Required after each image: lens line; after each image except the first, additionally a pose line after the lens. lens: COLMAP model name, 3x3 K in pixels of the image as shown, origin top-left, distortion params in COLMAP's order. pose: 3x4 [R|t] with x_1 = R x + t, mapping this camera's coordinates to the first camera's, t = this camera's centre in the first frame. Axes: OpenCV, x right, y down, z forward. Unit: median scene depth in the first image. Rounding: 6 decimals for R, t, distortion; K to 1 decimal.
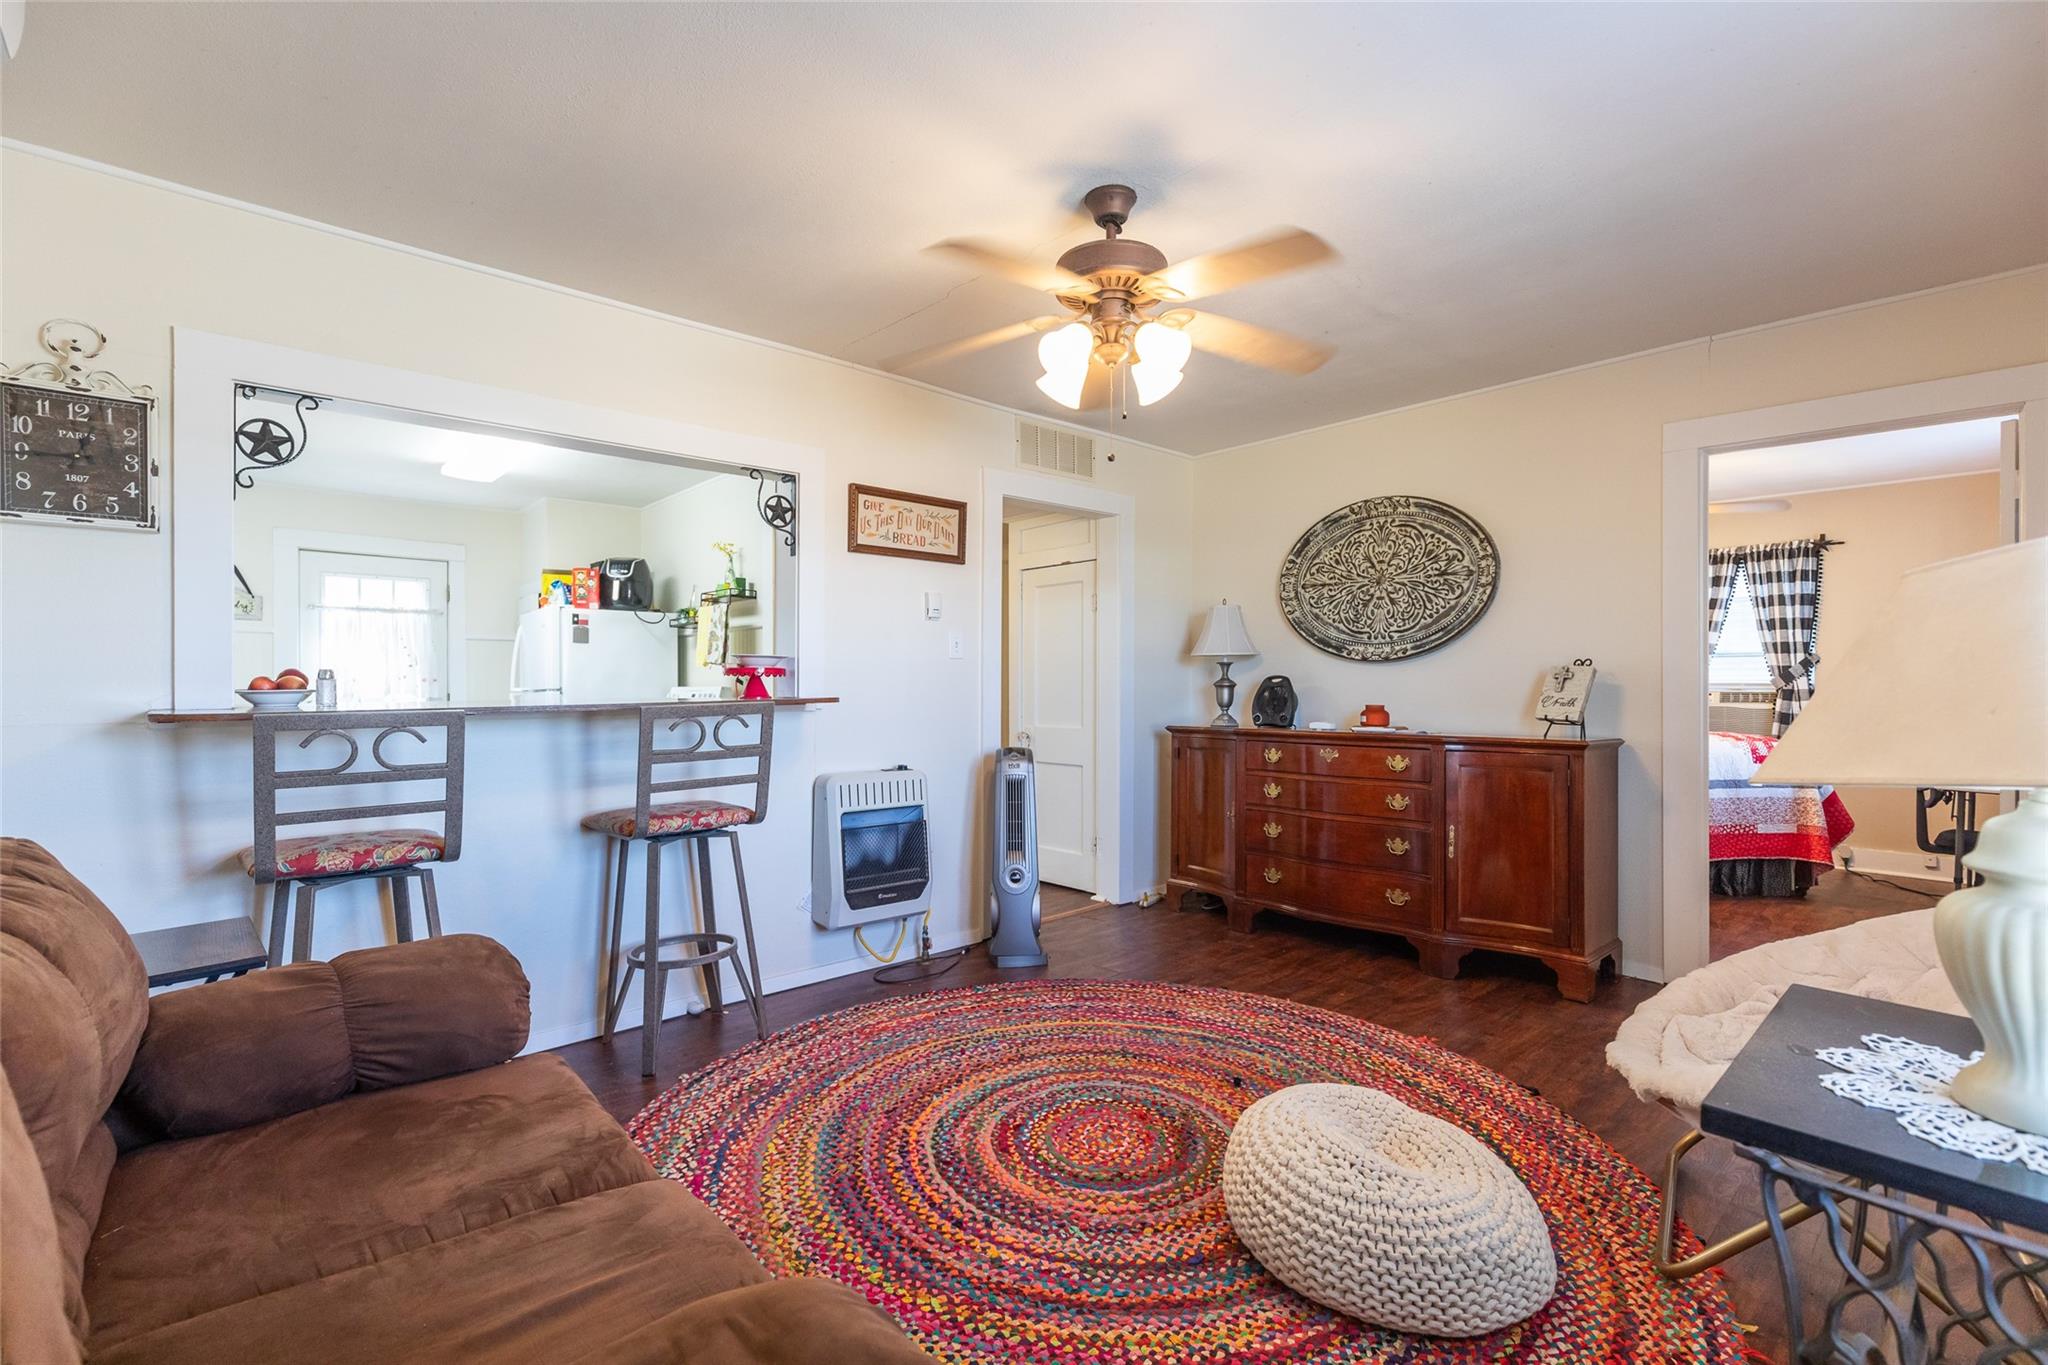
lens RADIAL K [[917.6, 0, 1023.6], [0, 917.6, 685.3], [0, 0, 1]] dist [0.007401, -0.001314]
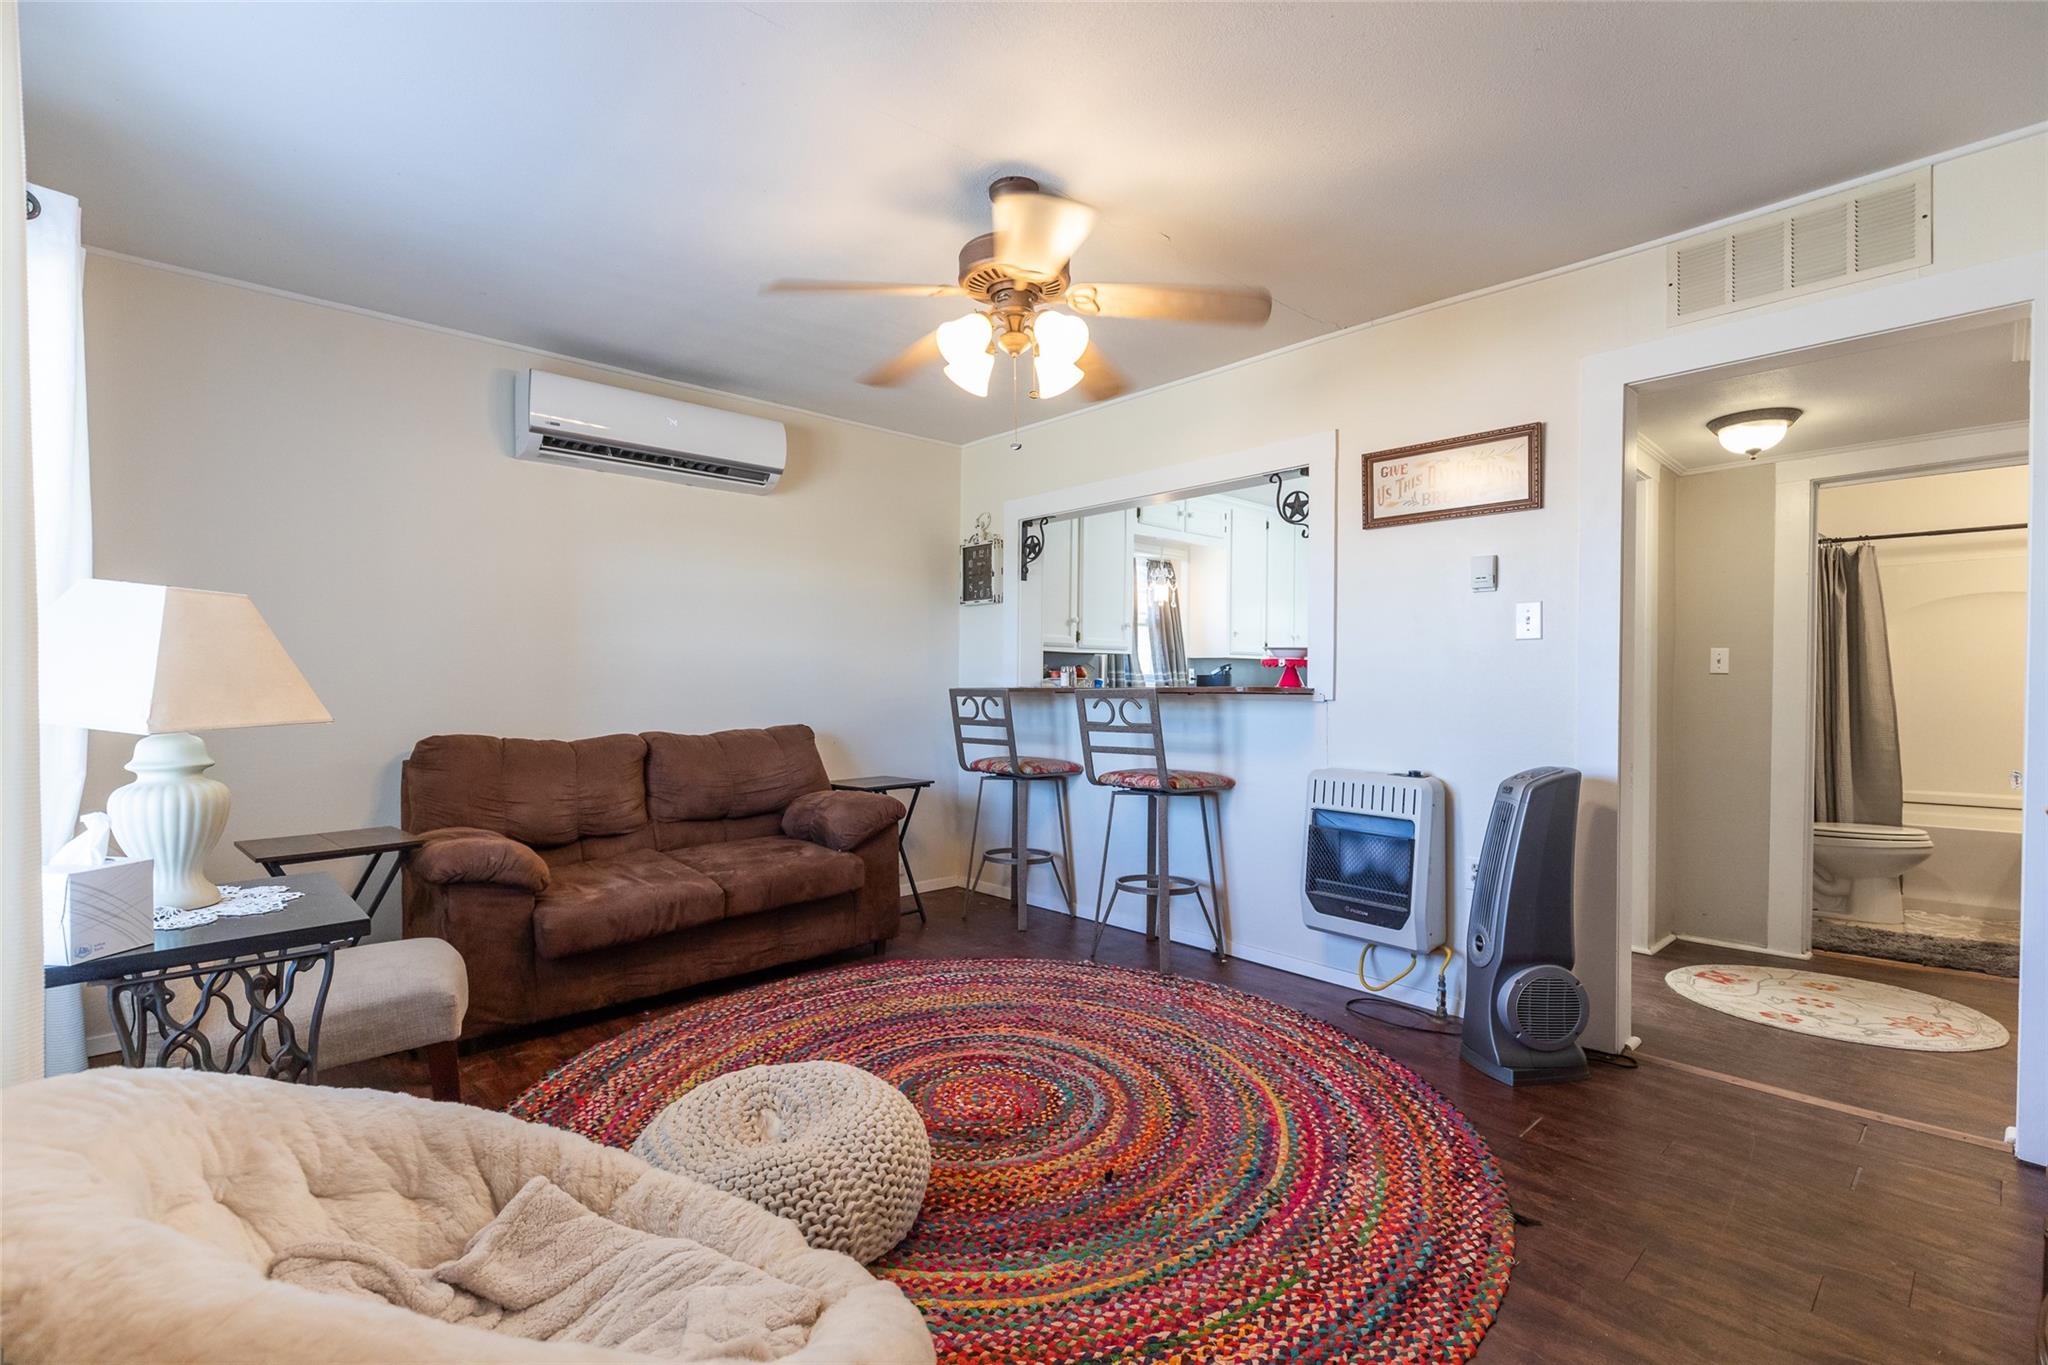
lens RADIAL K [[917.6, 0, 1027.7], [0, 917.6, 681.1], [0, 0, 1]] dist [0.007401, -0.001314]
pose [[0.015481, -0.002609, -0.999877, 0.757052], [-0.010254, 0.999944, -0.002768, 0.012122], [0.999828, 0.010296, 0.015454, 0.684324]]
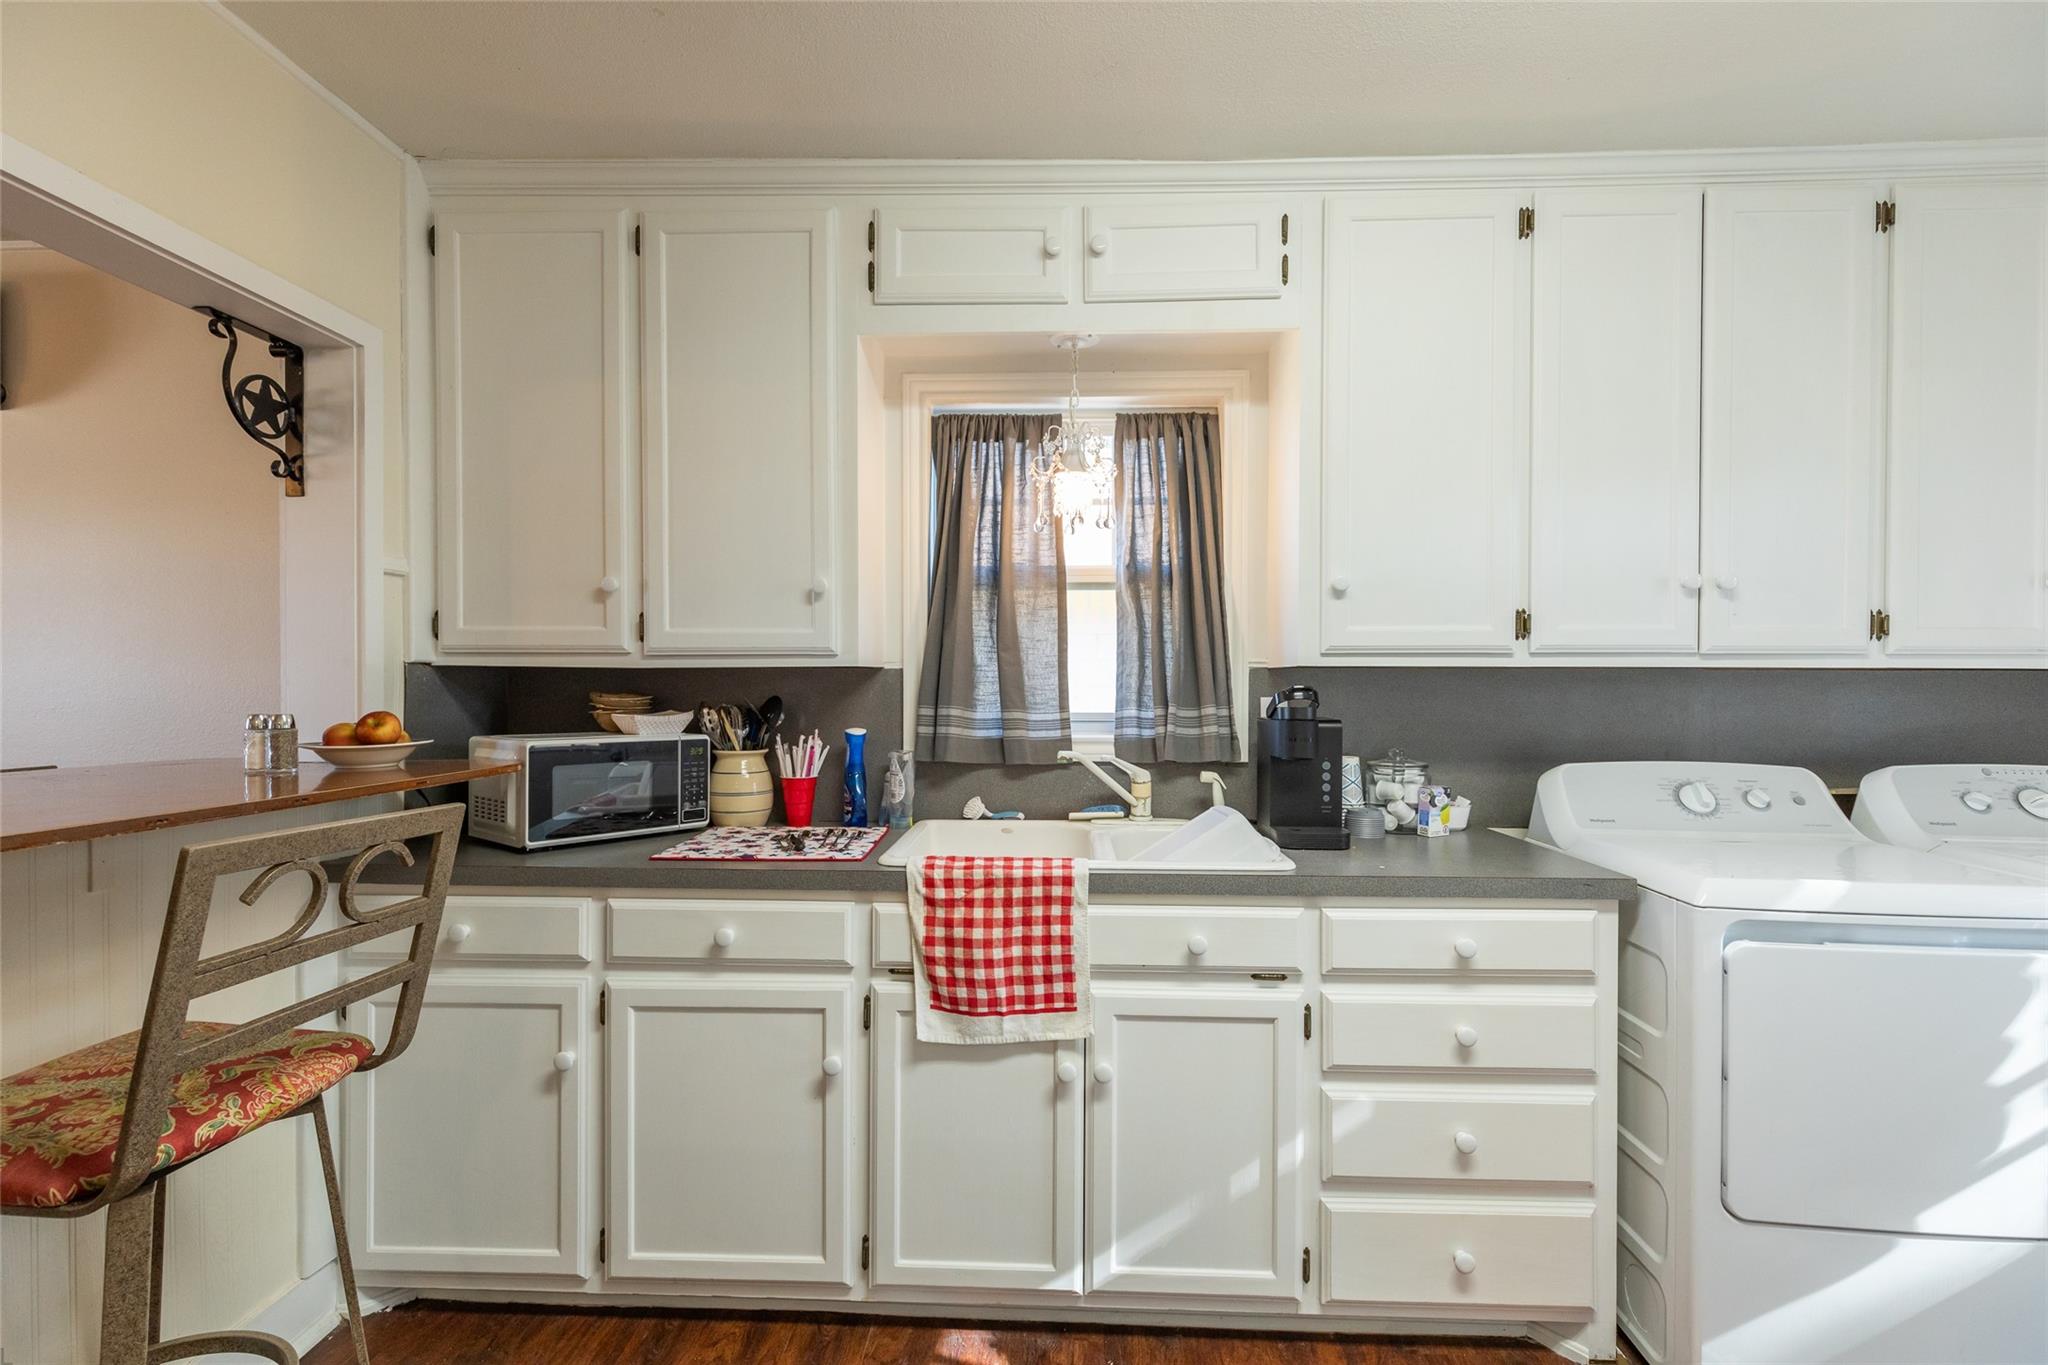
lens RADIAL K [[917.6, 0, 1037.0], [0, 917.6, 682.8], [0, 0, 1]] dist [0.007401, -0.001314]
pose [[-0.688385, 0.001663, -0.725344, -0.508079], [-0.002592, 0.999985, 0.004753, -0.032957], [0.725341, 0.005152, -0.688371, 1.393880]]
